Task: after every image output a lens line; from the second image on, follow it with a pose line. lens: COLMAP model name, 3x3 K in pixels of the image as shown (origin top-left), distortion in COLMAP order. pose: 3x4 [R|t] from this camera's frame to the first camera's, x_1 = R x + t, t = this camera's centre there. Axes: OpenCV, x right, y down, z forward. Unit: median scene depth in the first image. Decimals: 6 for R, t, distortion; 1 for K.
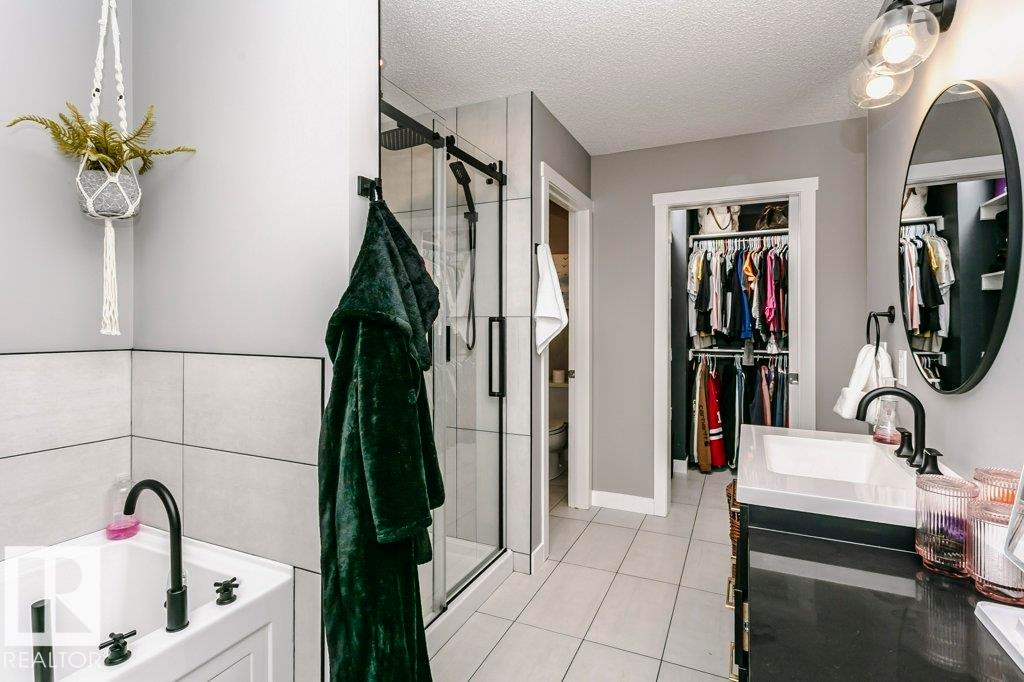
lens RADIAL K [[513.0, 0, 502.9], [0, 513.0, 328.5], [0, 0, 1]] dist [0.005870, 0.000259]
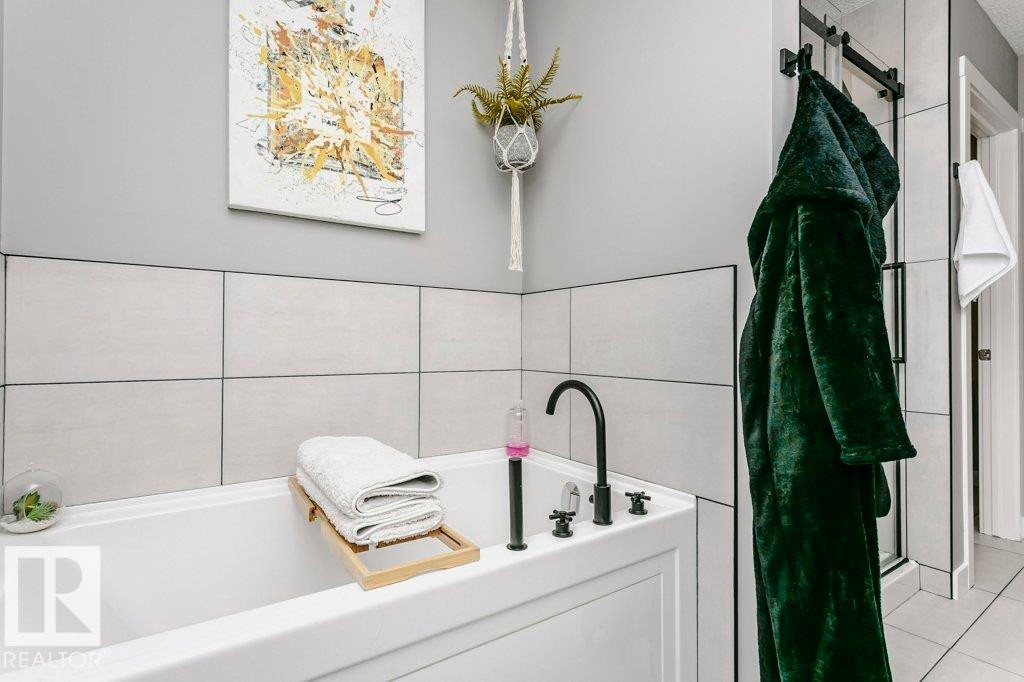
lens RADIAL K [[490.7, 0, 502.0], [0, 490.7, 341.1], [0, 0, 1]] dist [0.010598, 0.001115]
pose [[0.861789, -0.004419, -0.507248, -0.272059], [-0.001976, 0.999925, -0.012068, 0.205977], [0.507263, 0.011402, 0.861716, 0.056263]]
